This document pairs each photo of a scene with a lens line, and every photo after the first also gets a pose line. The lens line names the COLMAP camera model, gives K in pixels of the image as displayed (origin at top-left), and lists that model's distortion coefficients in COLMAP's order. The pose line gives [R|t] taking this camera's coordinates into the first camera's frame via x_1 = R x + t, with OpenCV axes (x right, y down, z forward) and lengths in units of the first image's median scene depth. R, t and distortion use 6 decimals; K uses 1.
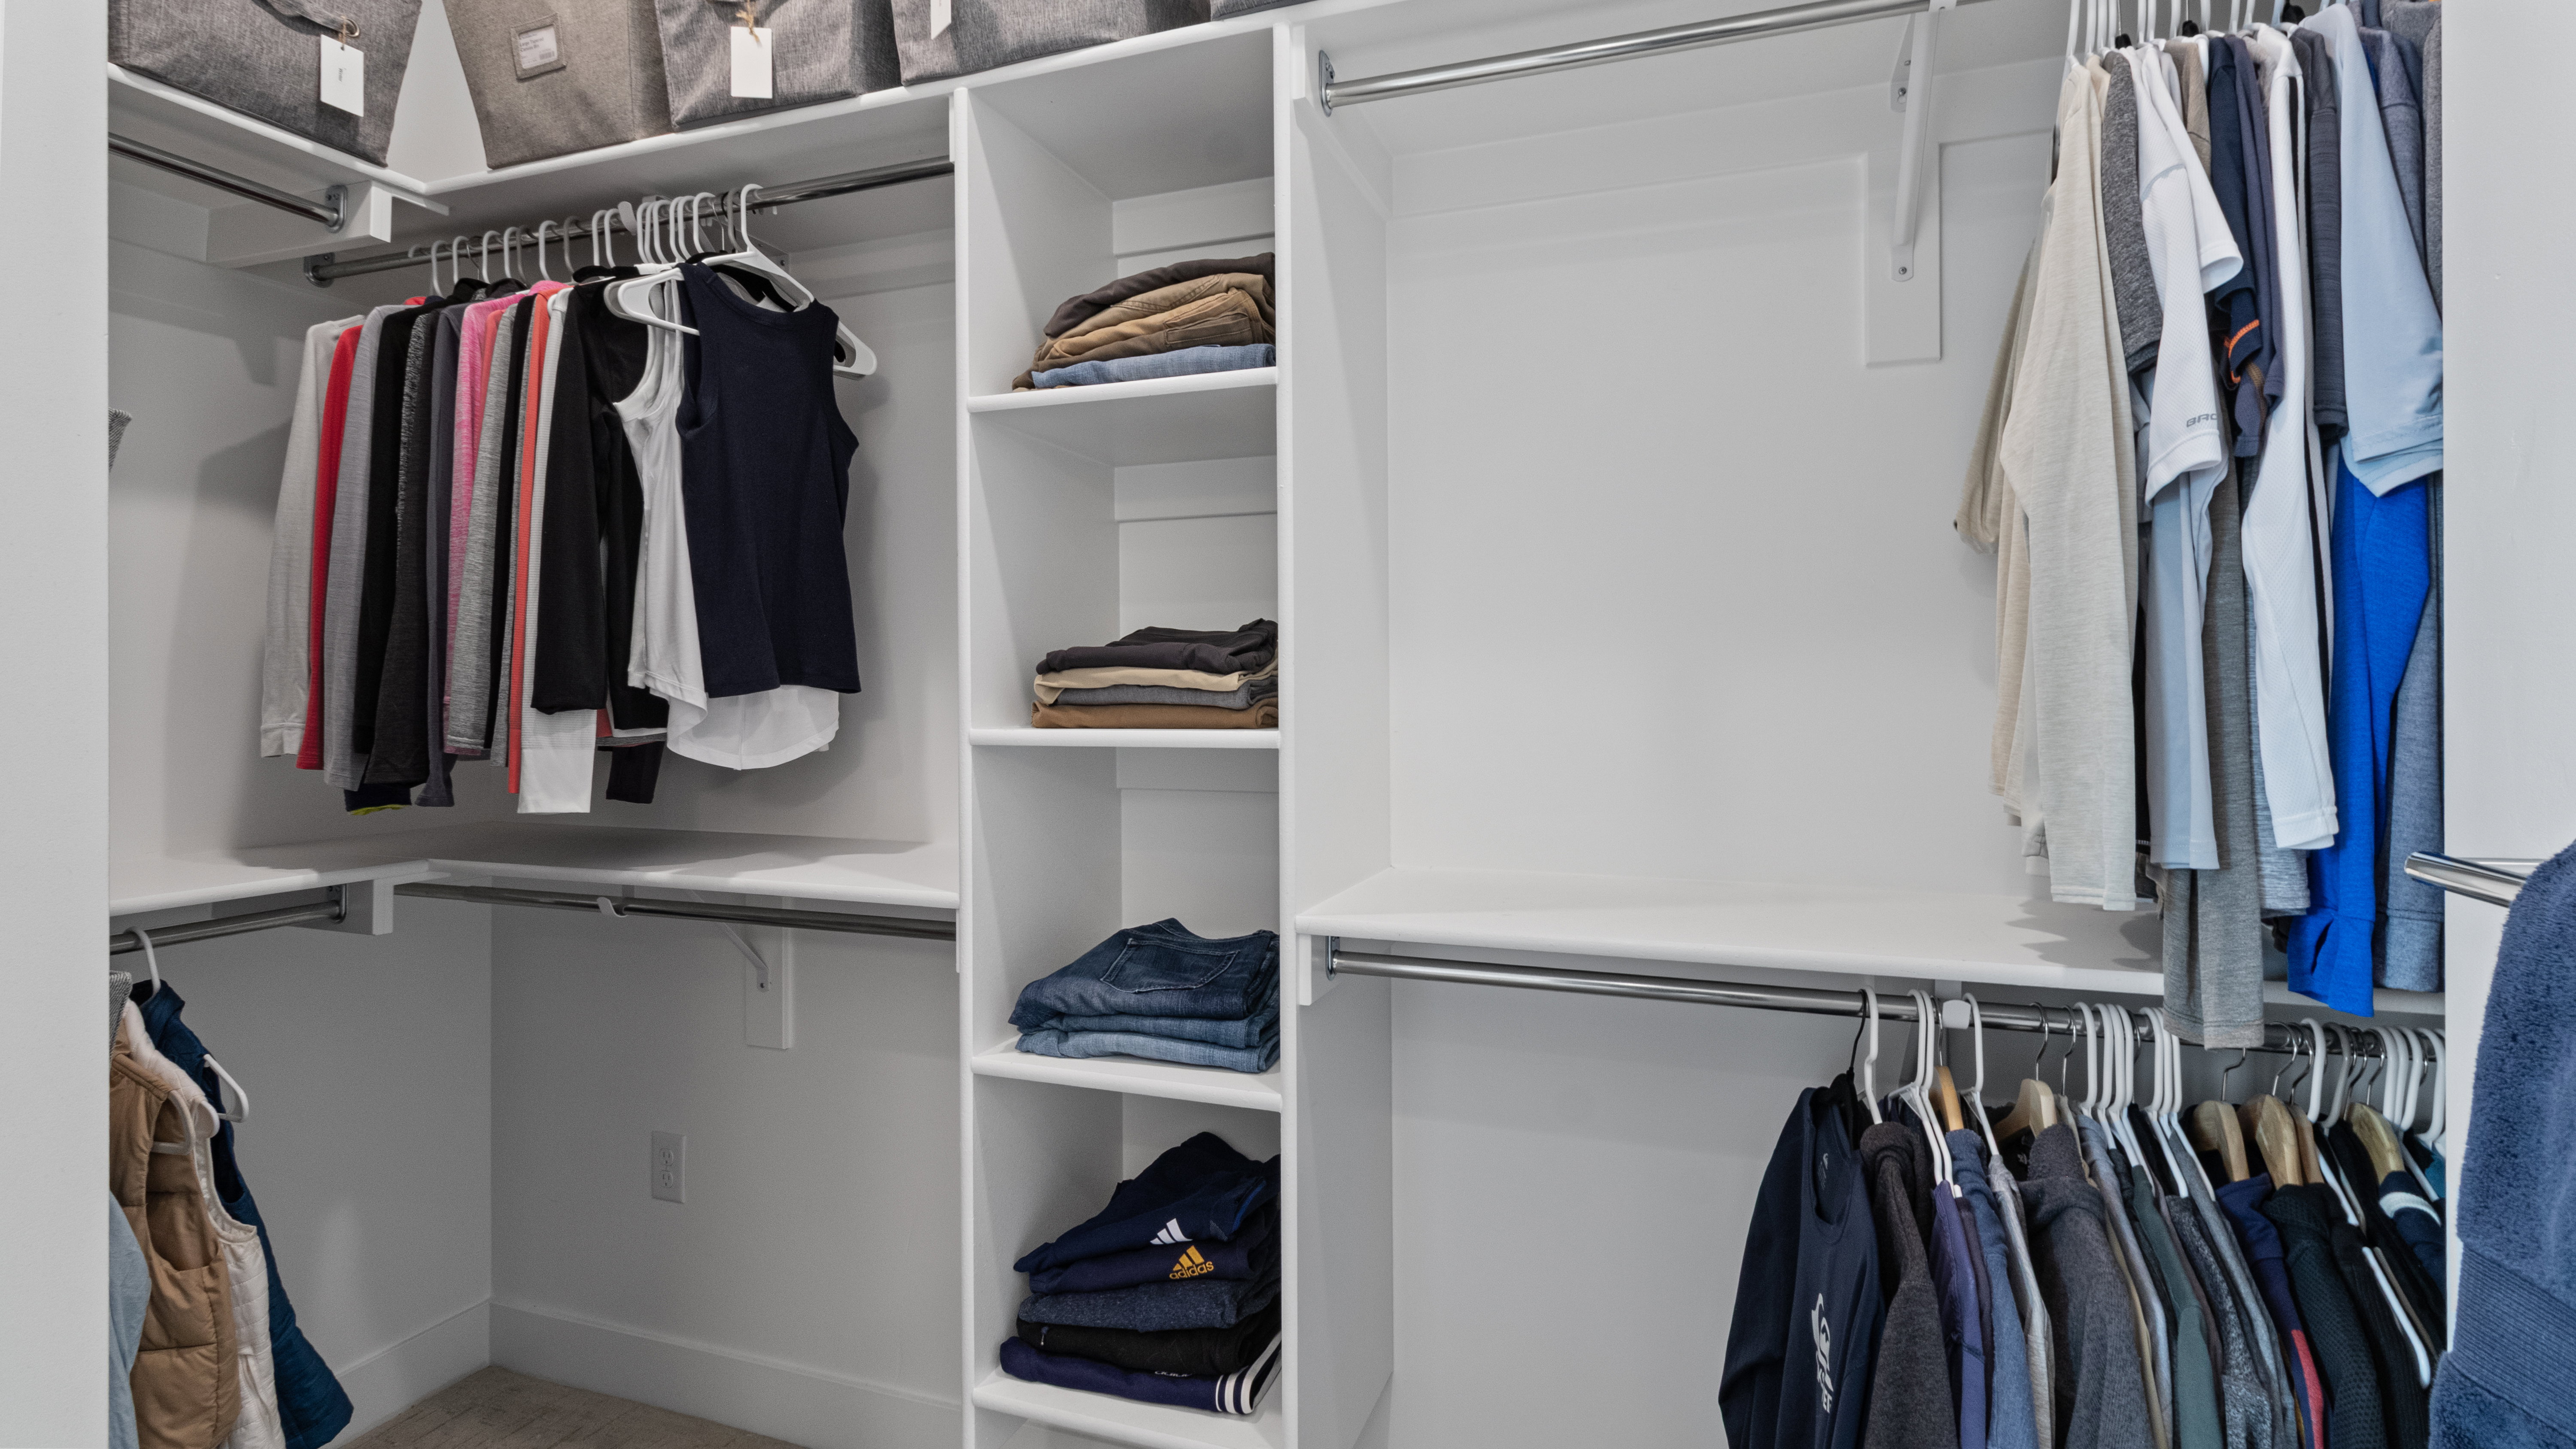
lens RADIAL K [[1211.5, 0, 1287.7], [0, 1211.5, 702.8], [0, 0, 1]] dist [0.007776, 0.002126]
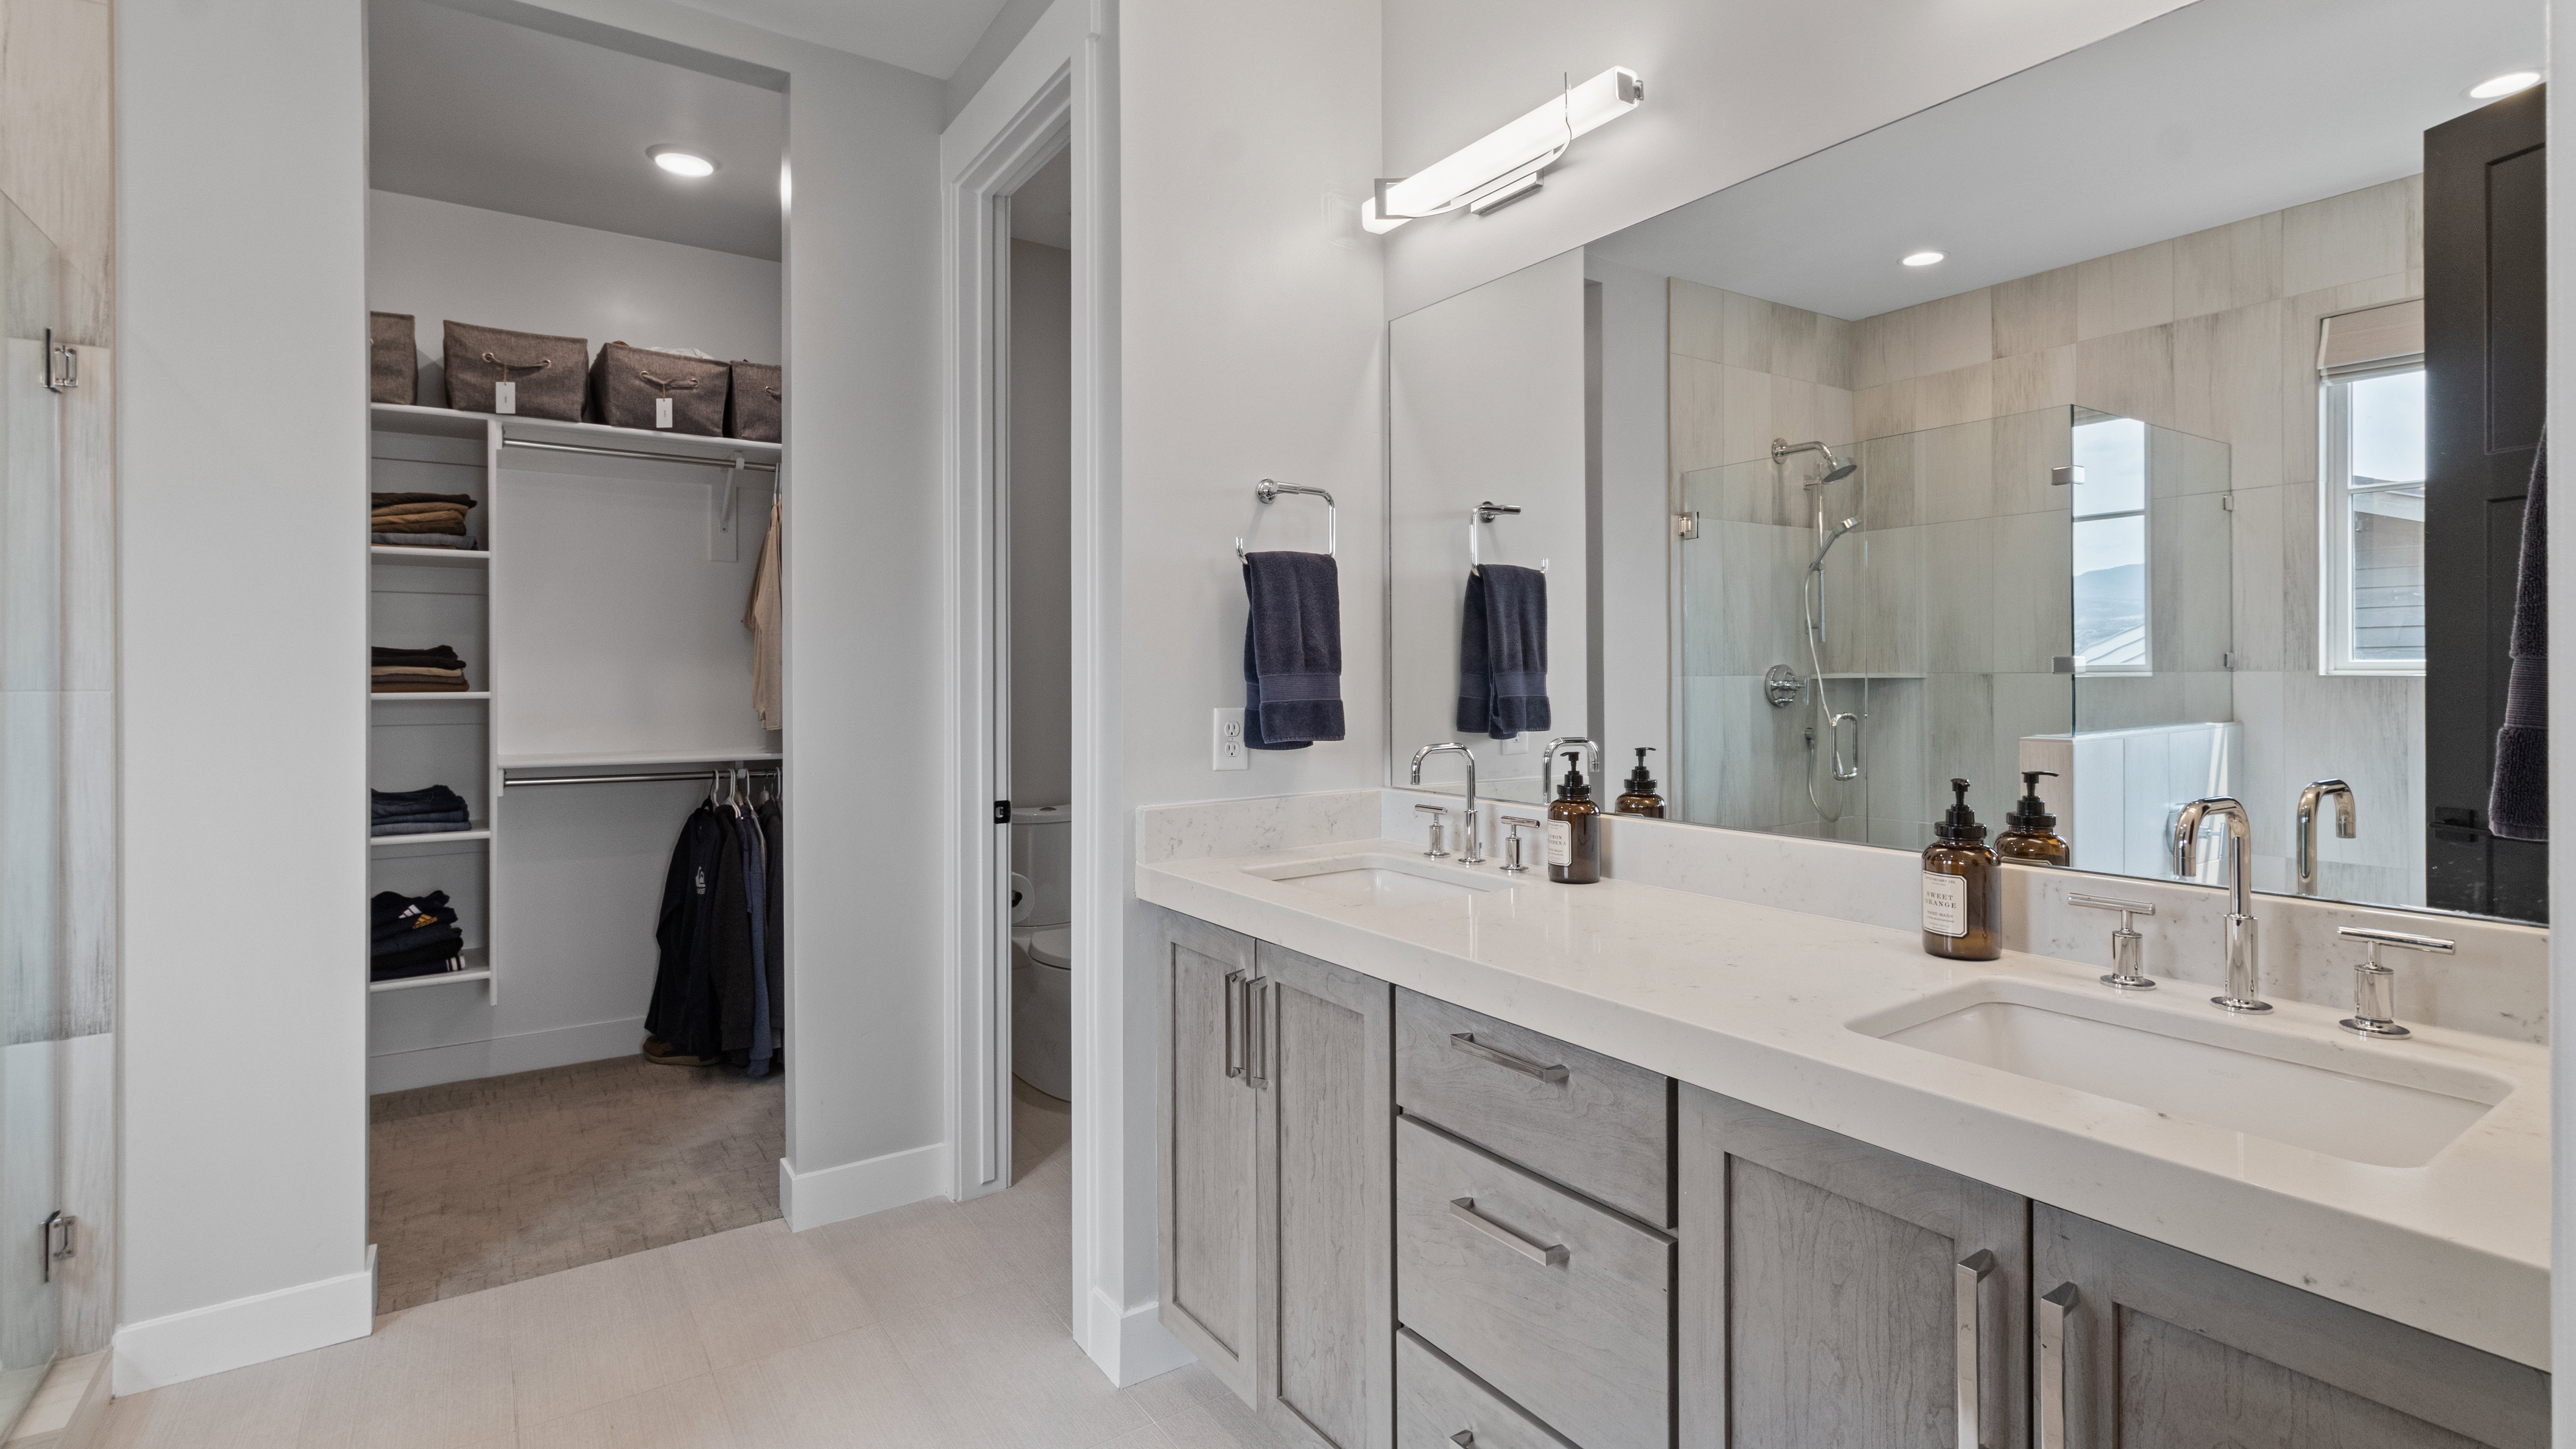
lens RADIAL K [[1211.5, 0, 1302.7], [0, 1211.5, 661.7], [0, 0, 1]] dist [0.007776, 0.002126]
pose [[0.588770, 0.003177, 0.808294, -1.097653], [-0.000502, 0.999994, -0.003565, -0.033829], [-0.808300, 0.001693, 0.588768, -1.957134]]
